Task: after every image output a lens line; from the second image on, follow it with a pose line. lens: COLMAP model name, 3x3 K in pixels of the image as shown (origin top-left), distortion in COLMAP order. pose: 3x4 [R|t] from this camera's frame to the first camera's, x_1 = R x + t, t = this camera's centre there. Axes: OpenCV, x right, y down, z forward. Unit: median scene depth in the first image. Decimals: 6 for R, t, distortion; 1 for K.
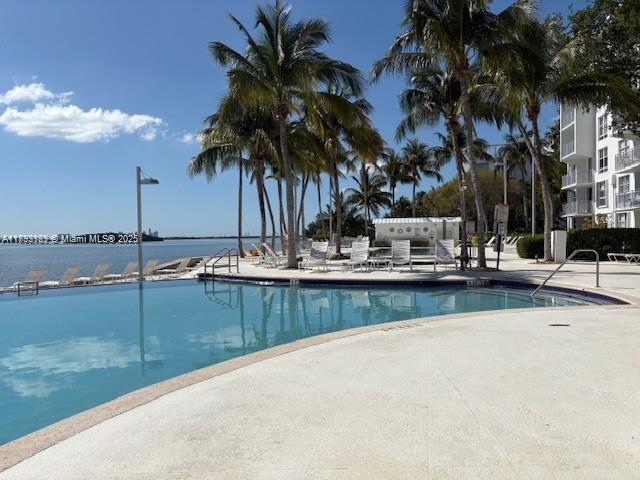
lens RADIAL K [[478.0, 0, 322.3], [0, 478.0, 233.8], [0, 0, 1]] dist [0.001104, -0.021045]
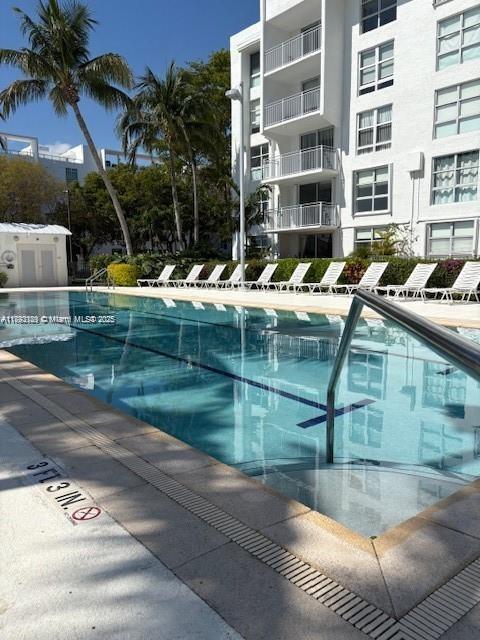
lens RADIAL K [[478.0, 0, 240.2], [0, 478.0, 319.4], [0, 0, 1]] dist [0.001104, -0.021045]
pose [[0.643160, -0.080249, 0.761515, 0.021732], [-0.006416, 0.993894, 0.110156, 0.004342], [-0.765705, -0.075734, 0.638718, 0.426207]]
